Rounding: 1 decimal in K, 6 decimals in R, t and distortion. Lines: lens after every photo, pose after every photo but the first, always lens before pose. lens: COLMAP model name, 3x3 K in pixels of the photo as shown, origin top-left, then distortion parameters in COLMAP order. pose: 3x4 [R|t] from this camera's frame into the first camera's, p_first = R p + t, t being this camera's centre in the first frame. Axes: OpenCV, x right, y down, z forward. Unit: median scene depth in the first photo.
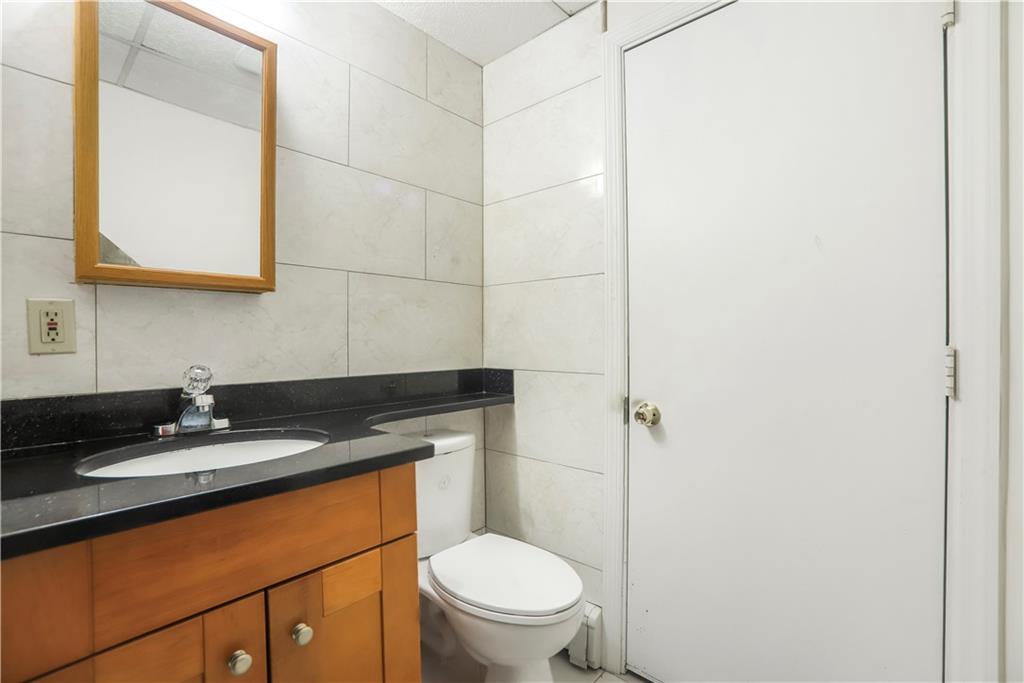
lens RADIAL K [[447.1, 0, 512.0], [0, 447.1, 341.5], [0, 0, 1]] dist [-0.064002, 0.019253]
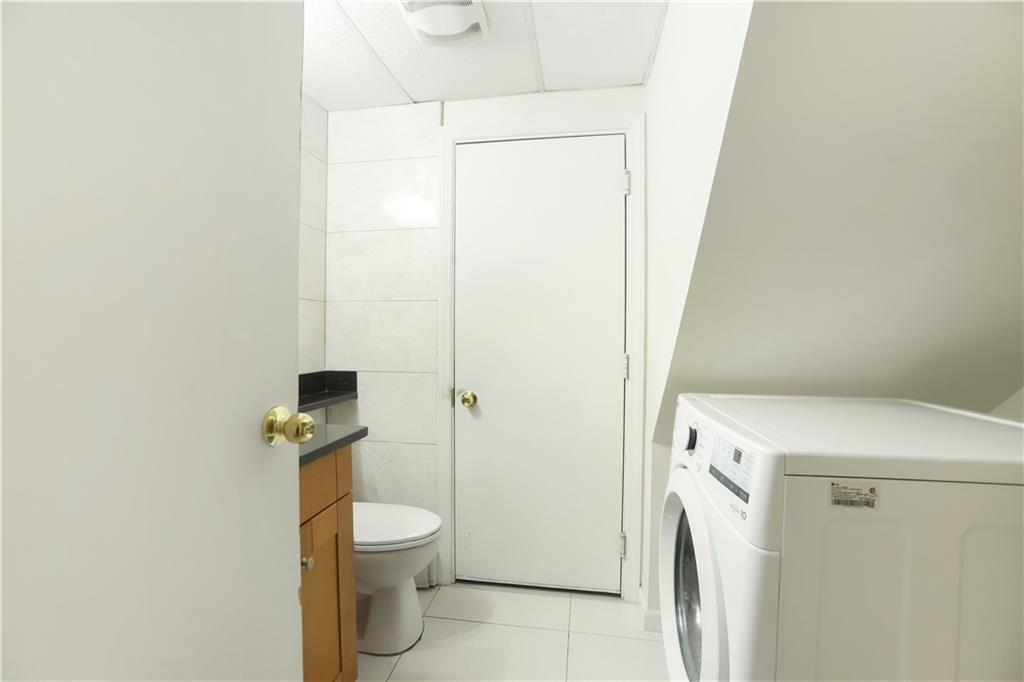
lens RADIAL K [[447.1, 0, 512.0], [0, 447.1, 341.0], [0, 0, 1]] dist [-0.064002, 0.019253]
pose [[0.851453, -0.013735, 0.524251, -0.317963], [0.000307, 0.999670, 0.025693, -0.060285], [-0.524431, -0.021716, 0.851176, -0.301859]]
